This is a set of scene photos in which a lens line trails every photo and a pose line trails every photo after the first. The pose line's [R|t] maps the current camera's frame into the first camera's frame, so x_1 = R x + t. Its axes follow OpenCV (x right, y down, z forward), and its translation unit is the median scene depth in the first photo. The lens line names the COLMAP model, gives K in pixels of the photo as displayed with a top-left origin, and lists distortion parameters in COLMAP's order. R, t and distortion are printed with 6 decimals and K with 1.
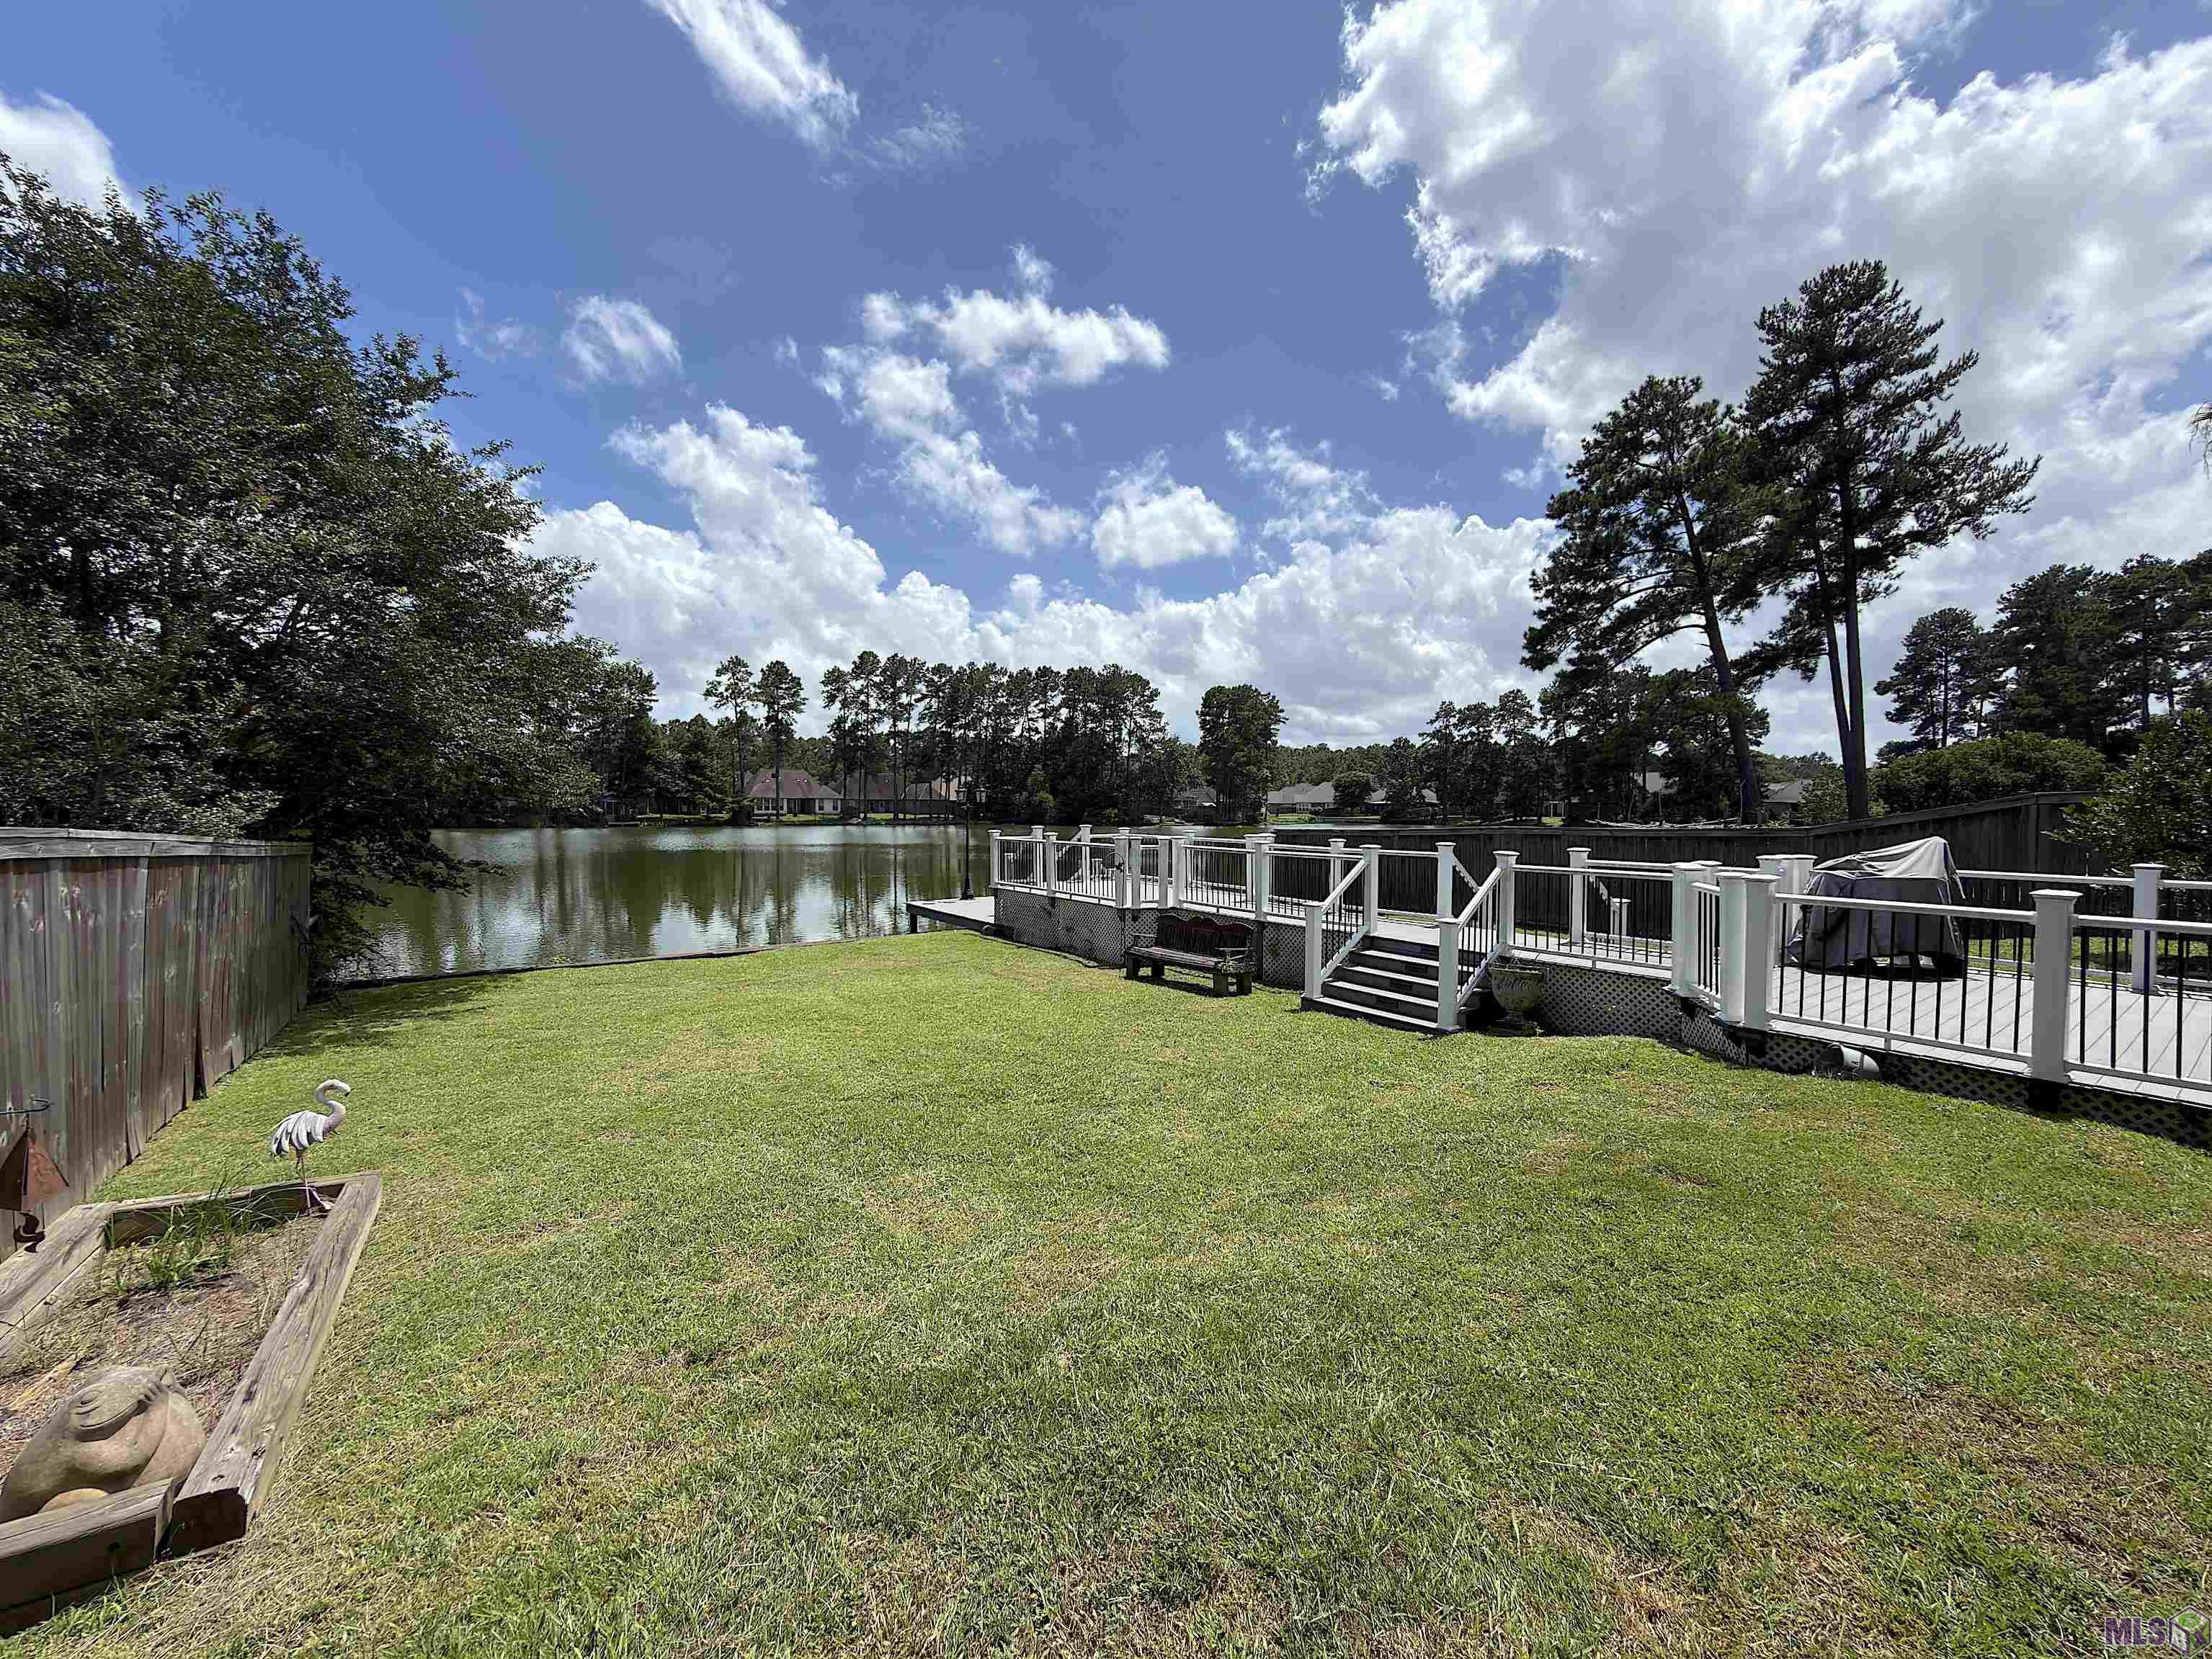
lens RADIAL K [[887.0, 0, 1106.0], [0, 887.0, 829.5], [0, 0, 1]] dist [-0.000362, 0.000116]
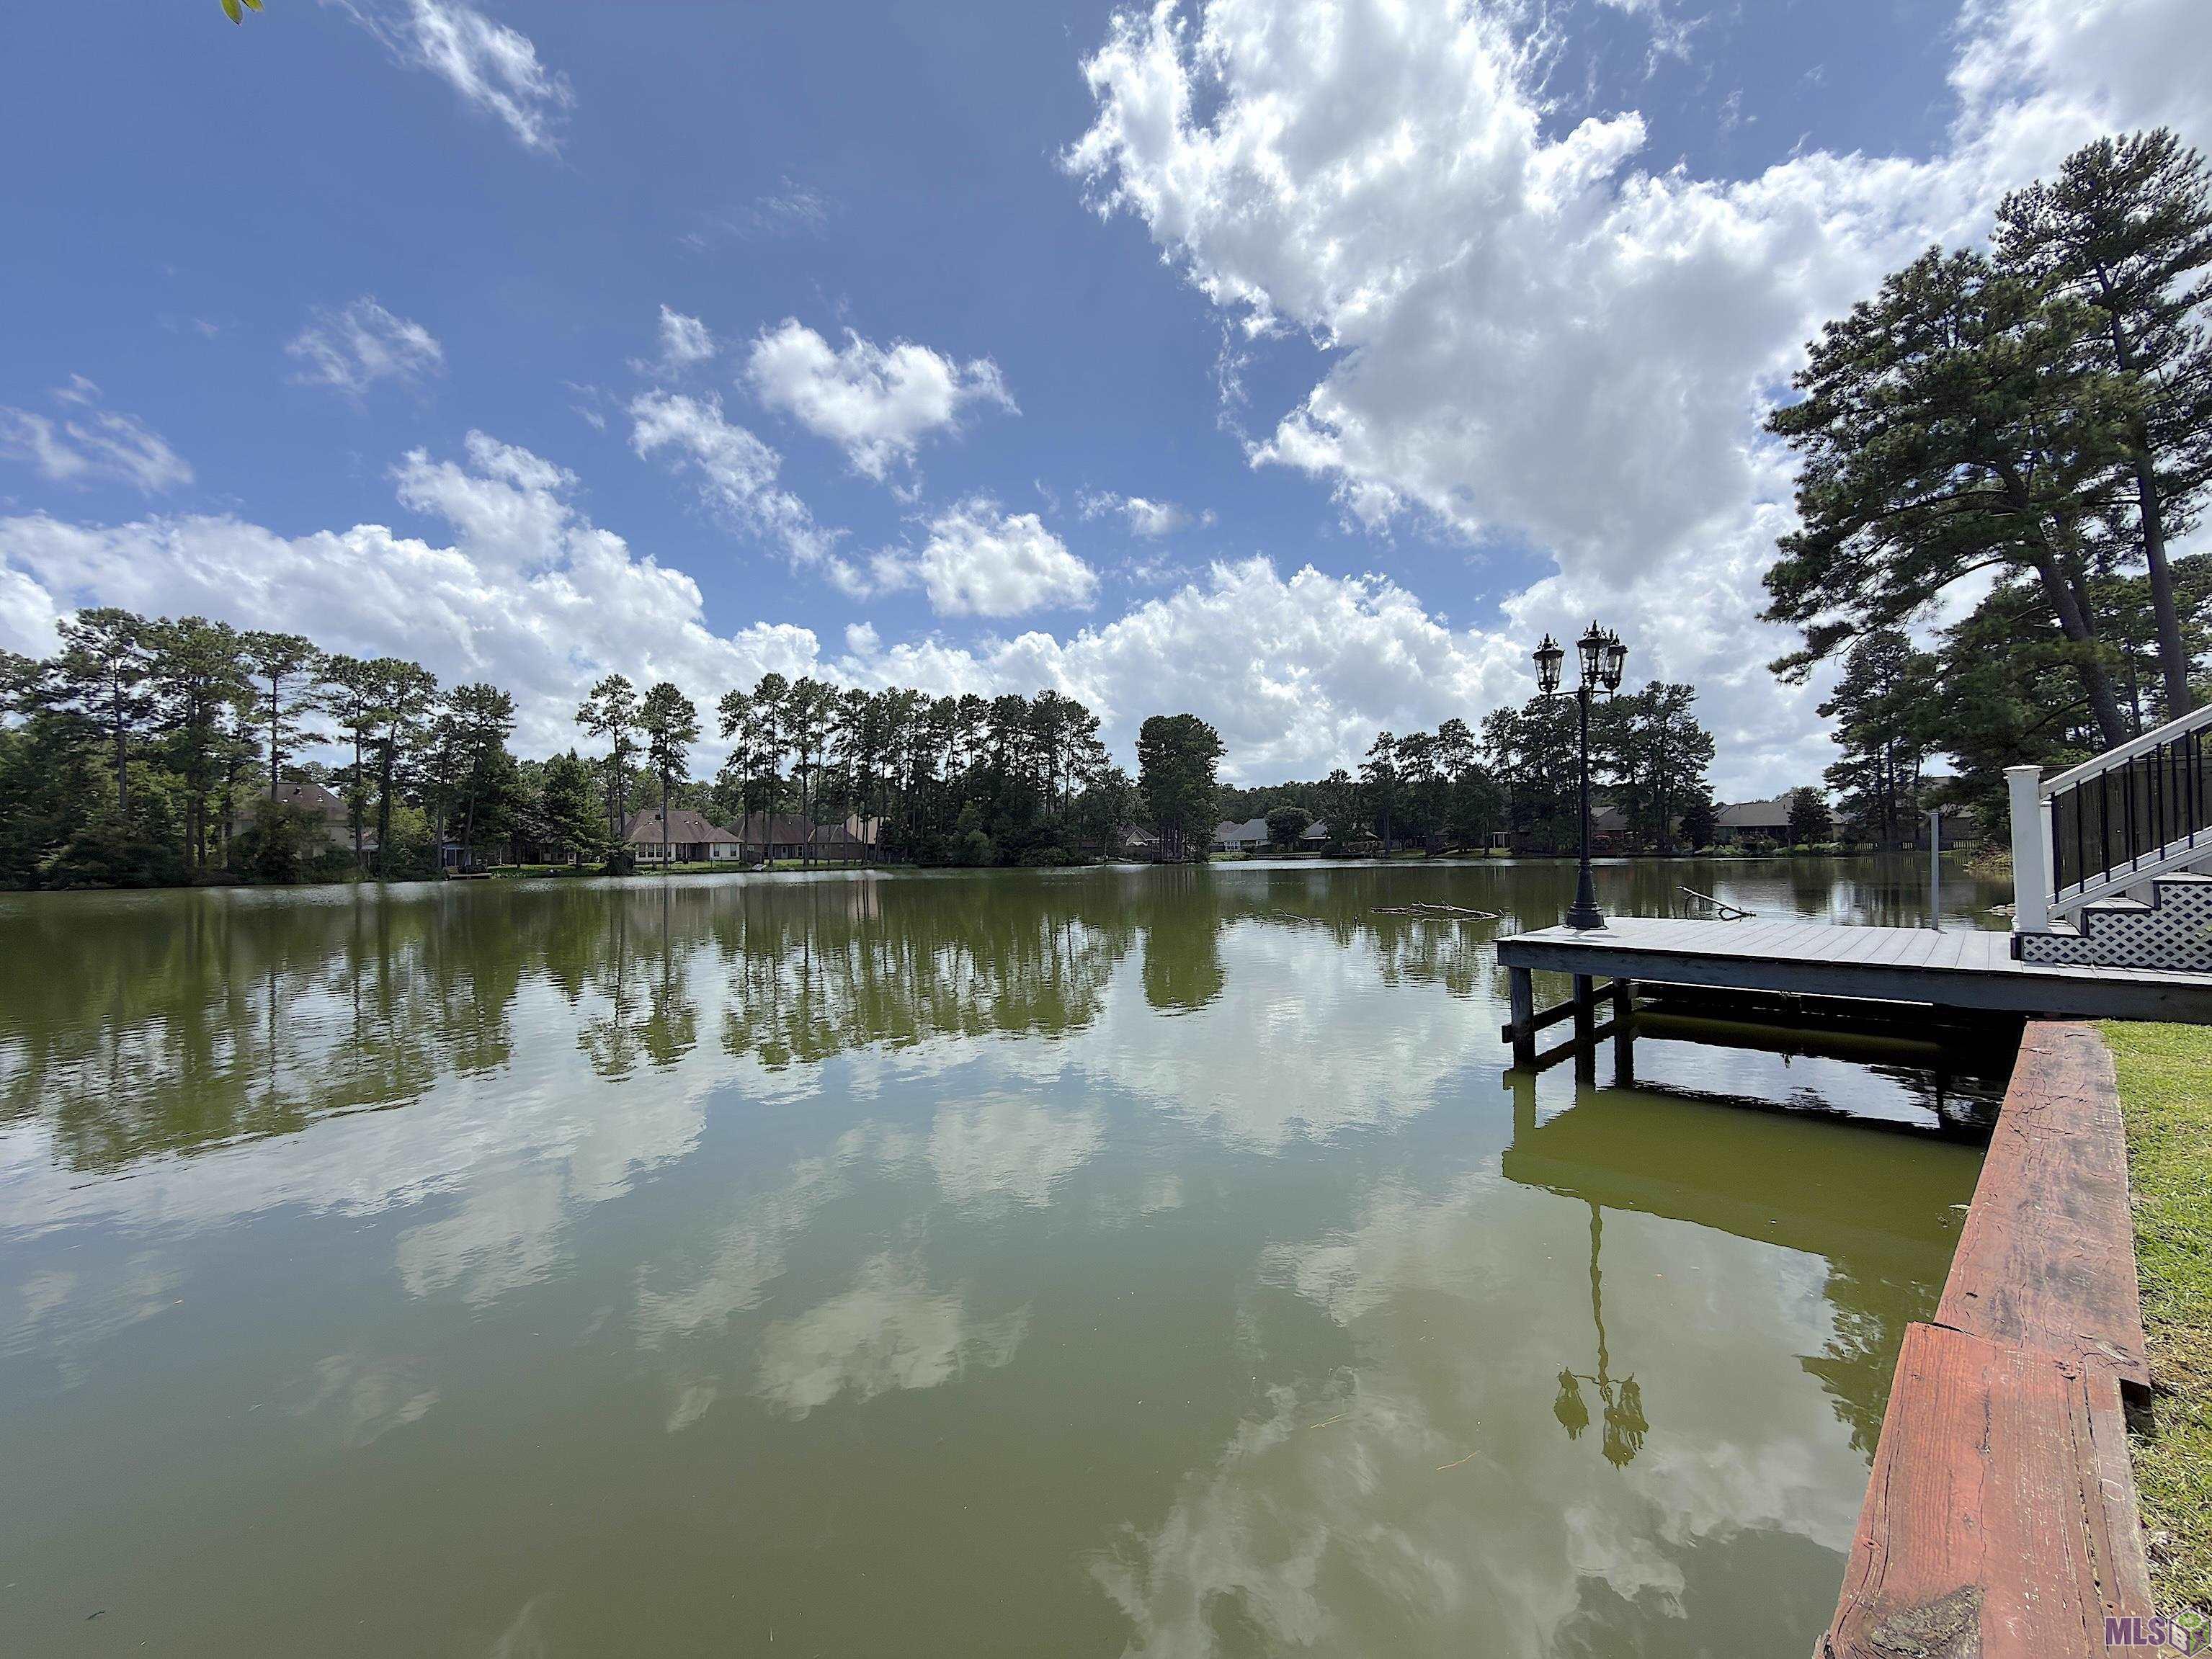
lens RADIAL K [[887.0, 0, 1106.0], [0, 887.0, 829.5], [0, 0, 1]] dist [-0.000362, 0.000116]
pose [[0.990342, -0.018056, 0.137462, -0.062180], [0.025696, 0.998210, -0.054006, 0.008199], [-0.136241, 0.057017, 0.989034, 0.091610]]
